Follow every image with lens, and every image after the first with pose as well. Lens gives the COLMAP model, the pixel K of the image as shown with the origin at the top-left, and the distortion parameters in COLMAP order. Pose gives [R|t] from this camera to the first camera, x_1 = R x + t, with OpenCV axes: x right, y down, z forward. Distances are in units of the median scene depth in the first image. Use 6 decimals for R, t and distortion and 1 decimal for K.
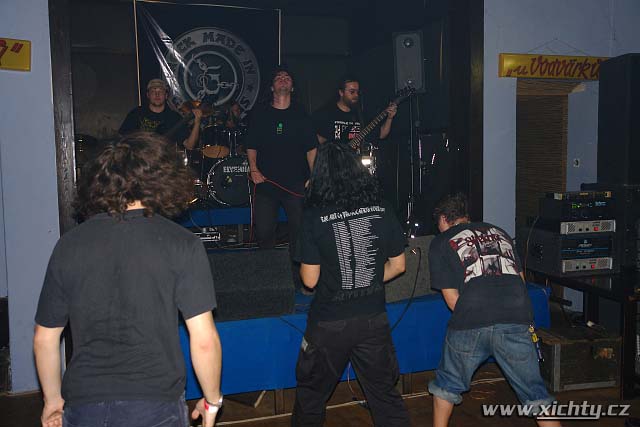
lens RADIAL K [[676.1, 0, 320.0], [0, 676.1, 213.5], [0, 0, 1]] dist [0.010231, -0.010552]
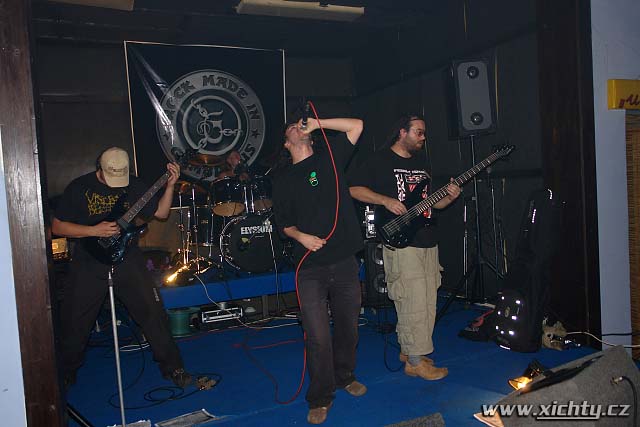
lens RADIAL K [[528.6, 0, 320.0], [0, 528.6, 213.5], [0, 0, 1]] dist [-0.057711, 0.056436]
pose [[0.994247, -0.049480, 0.094996, -0.092288], [0.052552, 0.998164, -0.030114, -0.053660], [-0.093332, 0.034933, 0.995022, 0.291653]]
